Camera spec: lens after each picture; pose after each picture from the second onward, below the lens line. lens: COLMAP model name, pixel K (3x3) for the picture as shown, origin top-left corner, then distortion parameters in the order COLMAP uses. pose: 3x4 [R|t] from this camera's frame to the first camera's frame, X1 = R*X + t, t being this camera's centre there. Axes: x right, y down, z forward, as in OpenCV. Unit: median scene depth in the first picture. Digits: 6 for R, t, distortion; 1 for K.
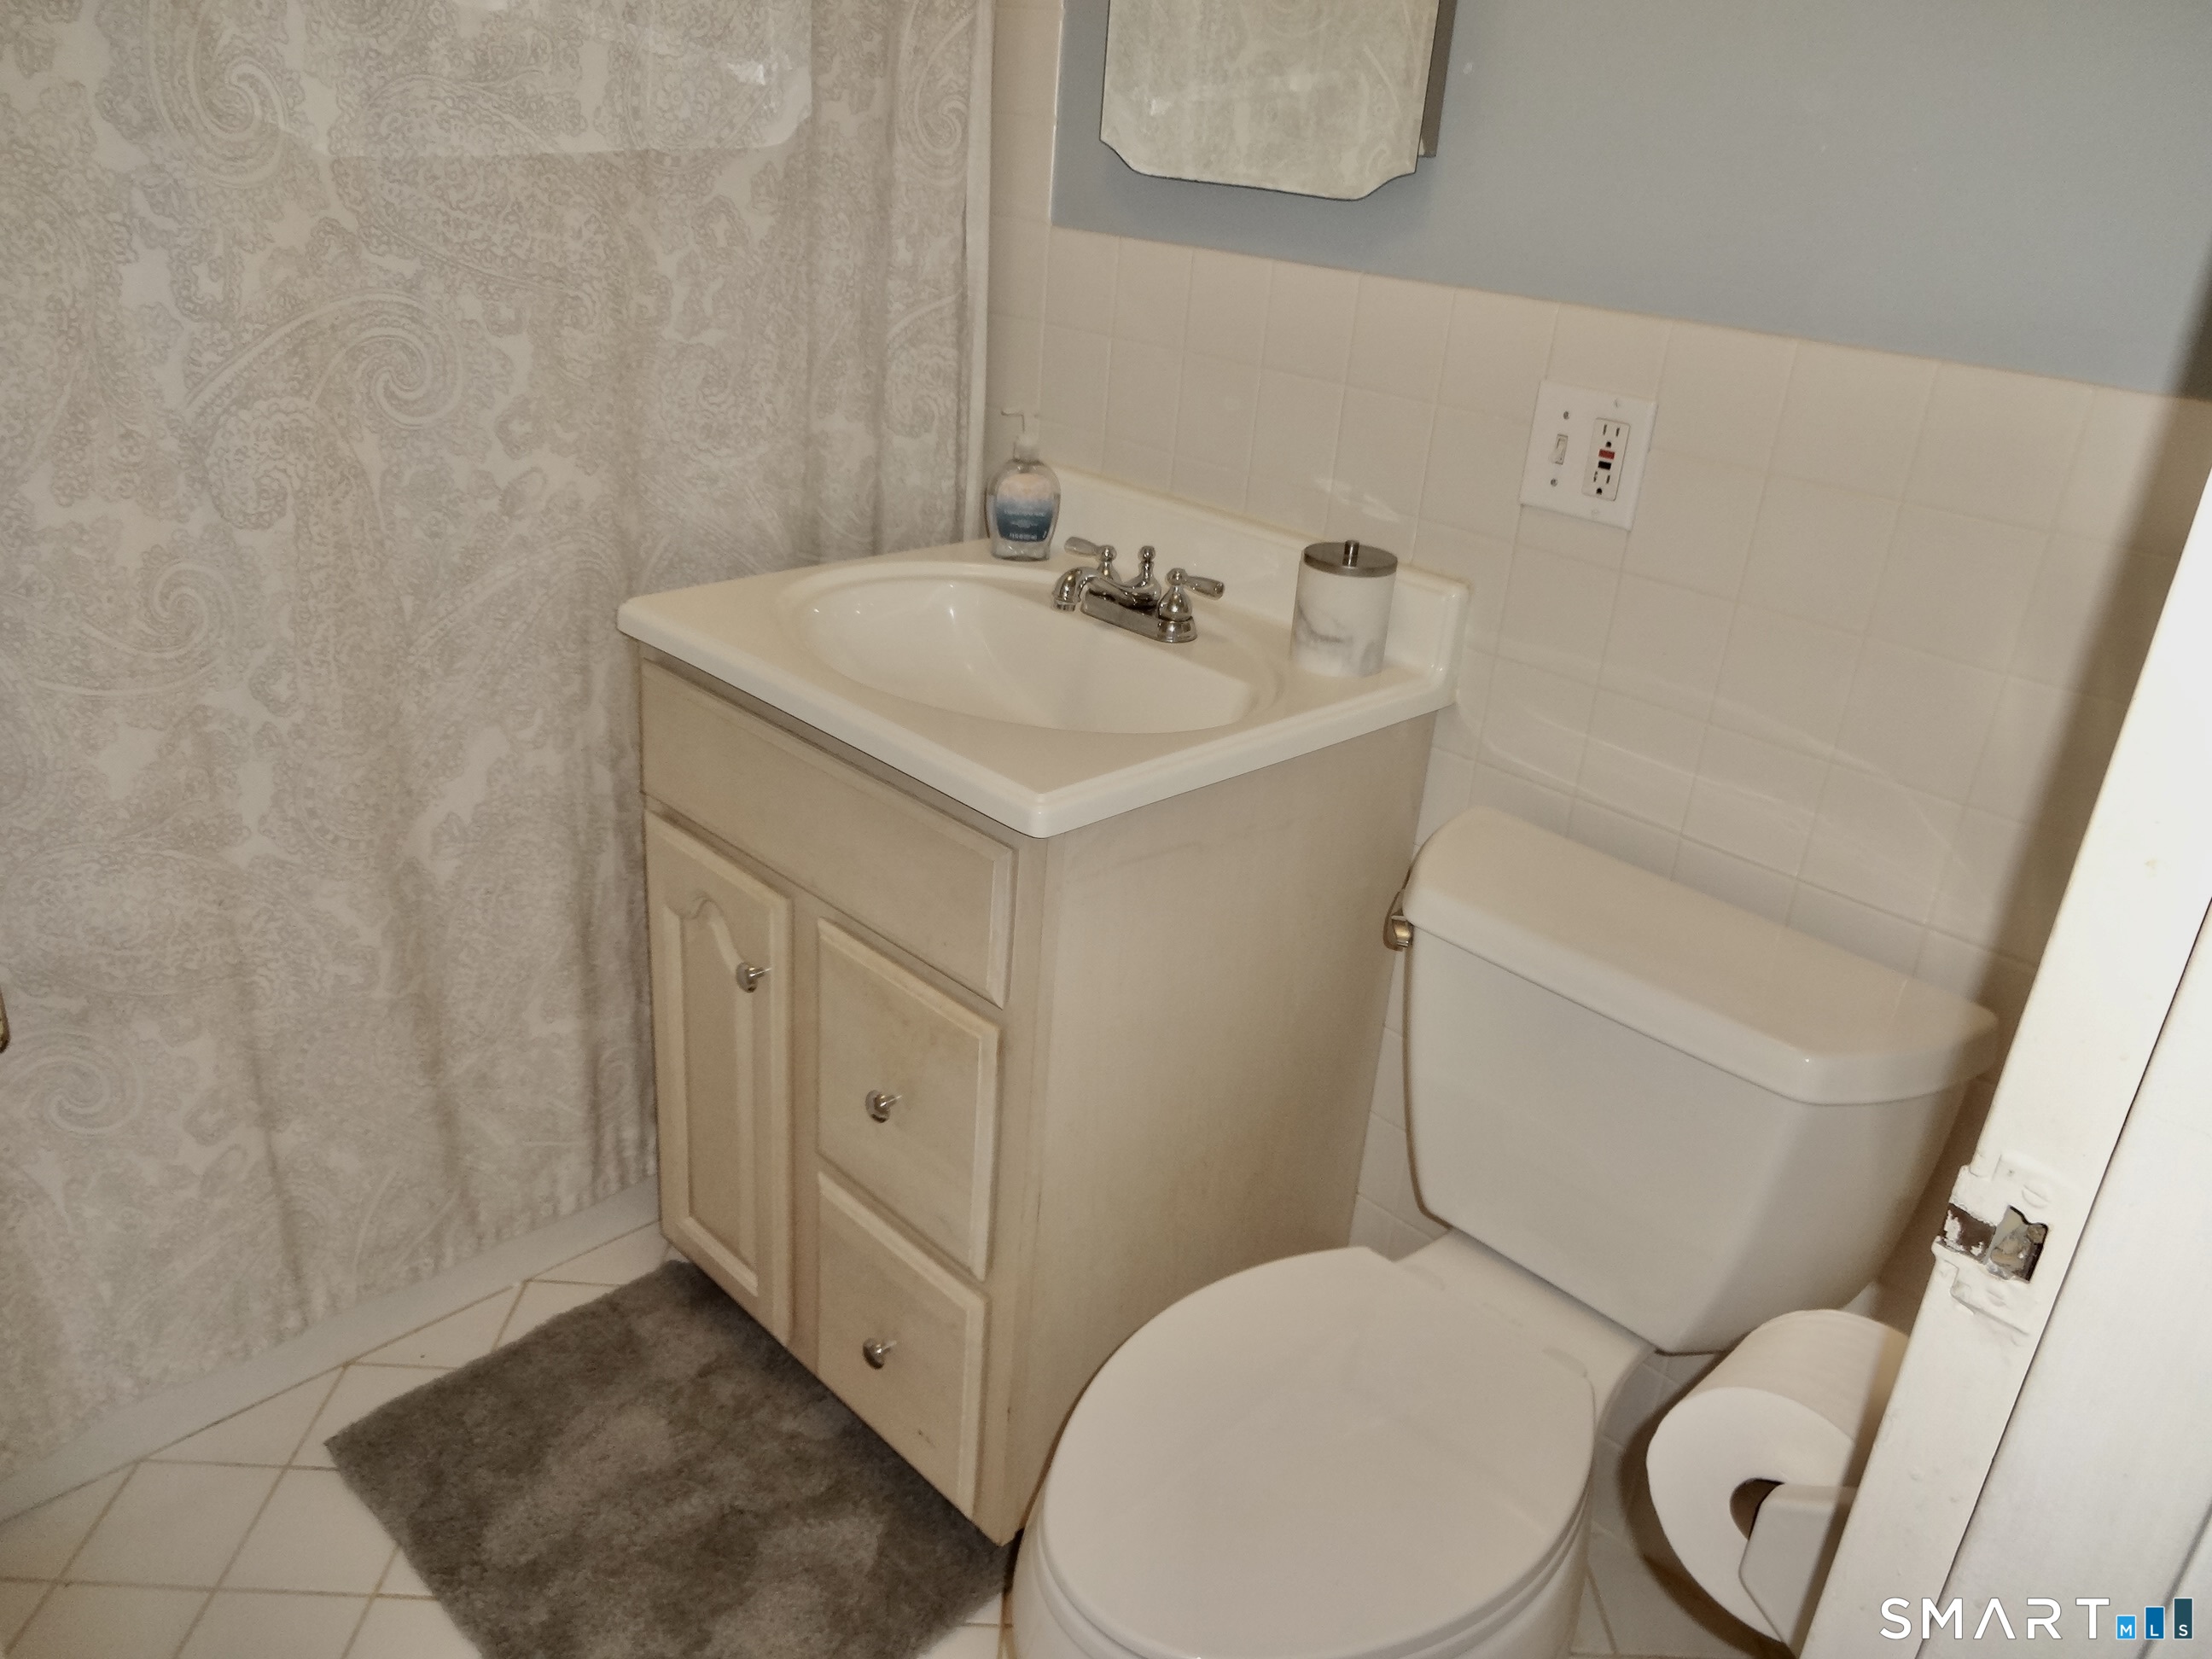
lens RADIAL K [[1646.2, 0, 1106.0], [0, 1646.2, 829.5], [0, 0, 1]] dist [-0.000322, -0.007756]
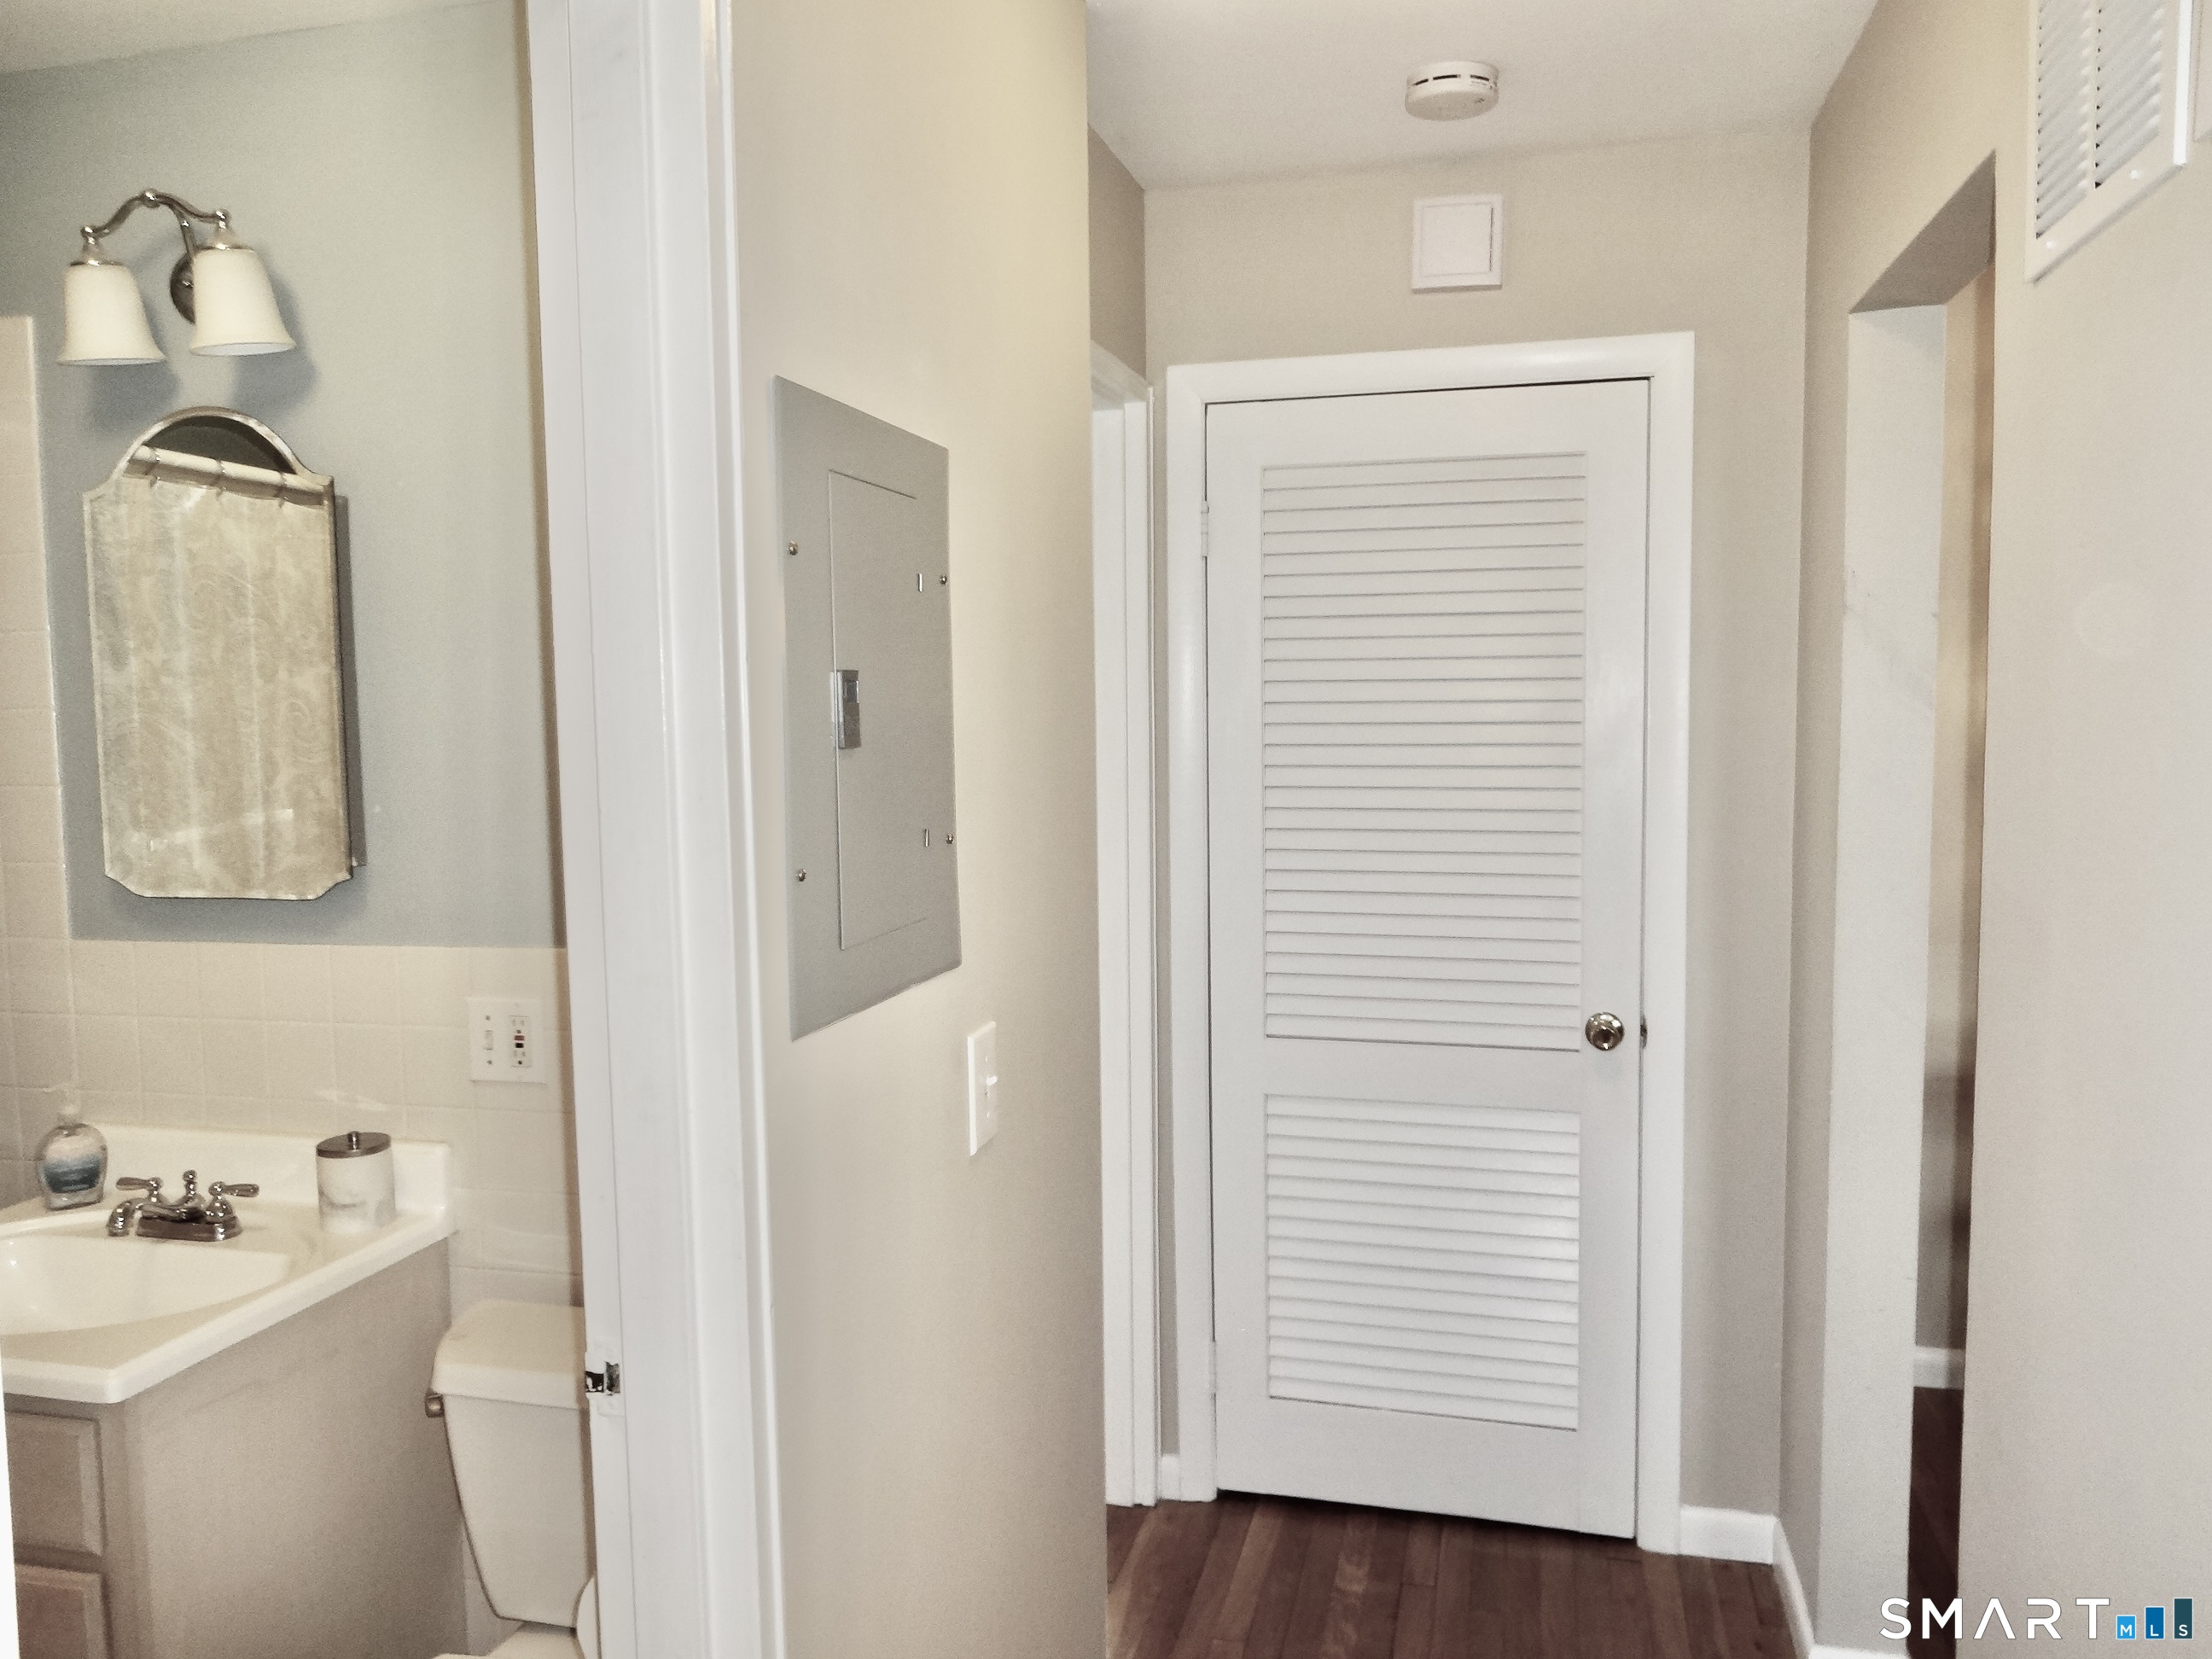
lens RADIAL K [[1646.2, 0, 1106.0], [0, 1646.2, 829.5], [0, 0, 1]] dist [-0.000322, -0.007756]
pose [[0.857006, -0.131702, 0.498192, 0.036583], [0.284007, 0.927417, -0.243386, 0.099769], [-0.429978, 0.350074, 0.832206, -0.482797]]
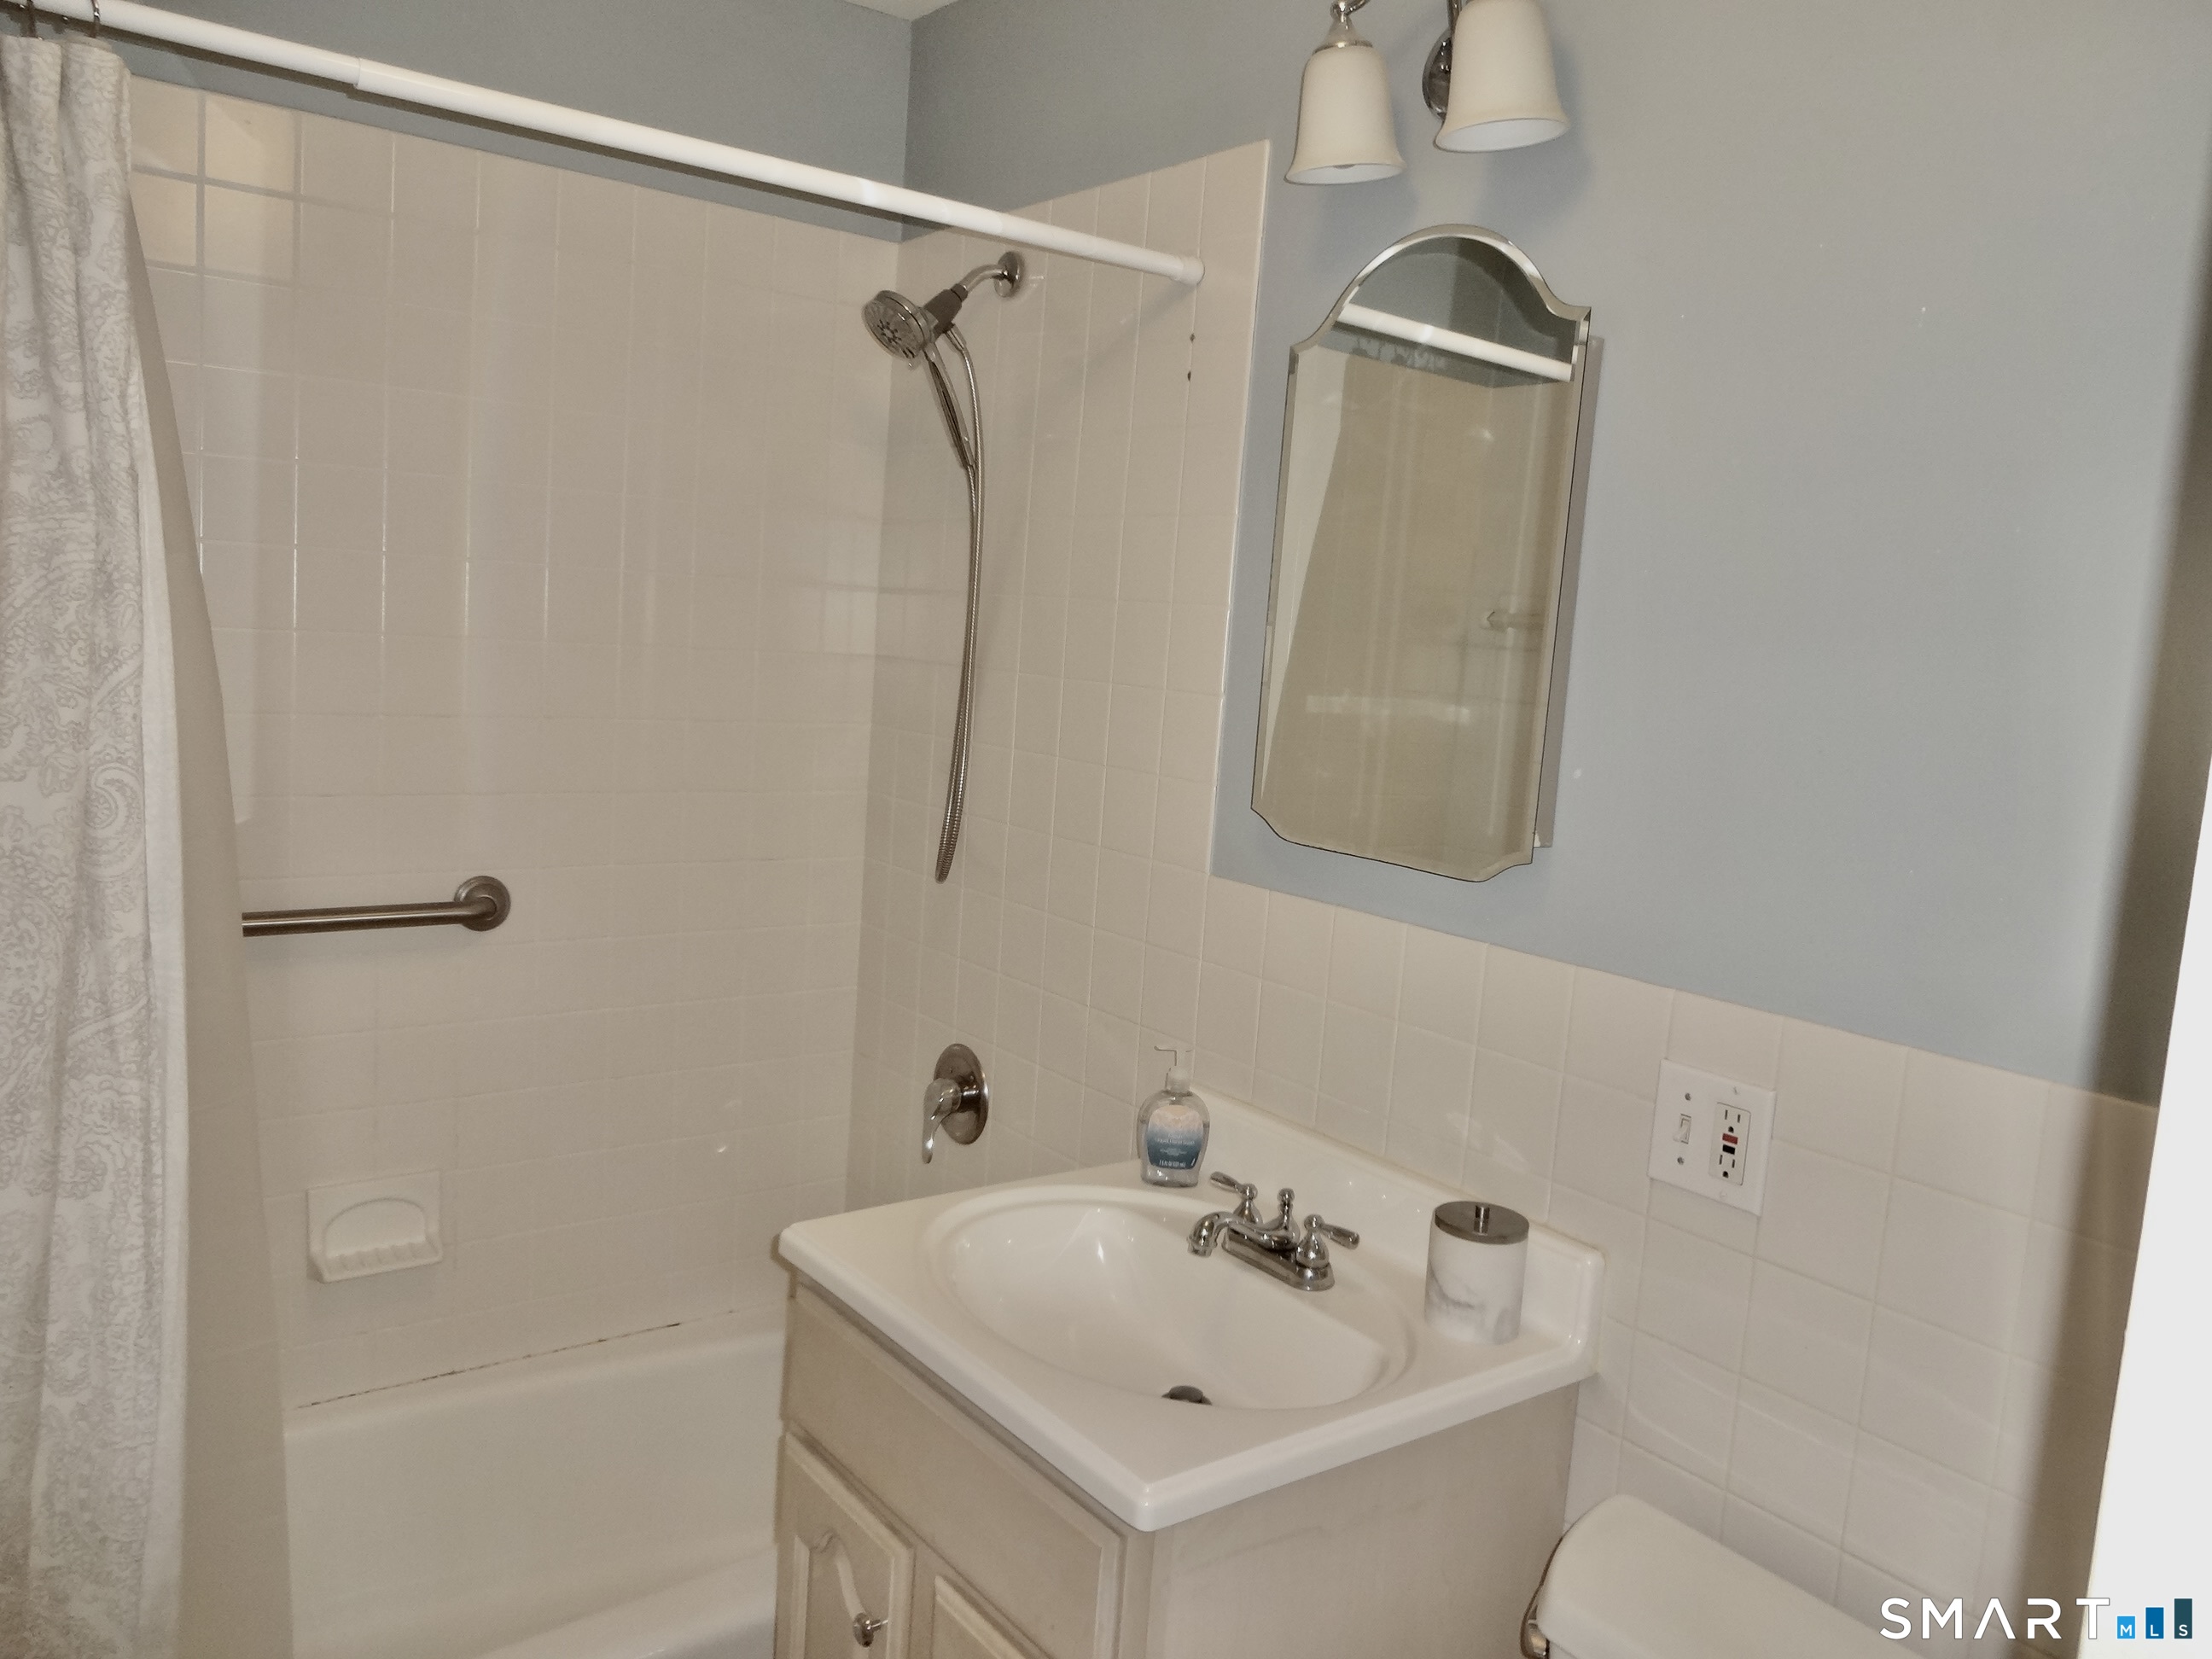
lens RADIAL K [[1646.2, 0, 1106.0], [0, 1646.2, 829.5], [0, 0, 1]] dist [-0.000322, -0.007756]
pose [[0.990987, 0.007753, -0.133736, 0.052181], [-0.047499, 0.953798, -0.296669, -0.081481], [0.125257, 0.300347, 0.945570, -0.052548]]
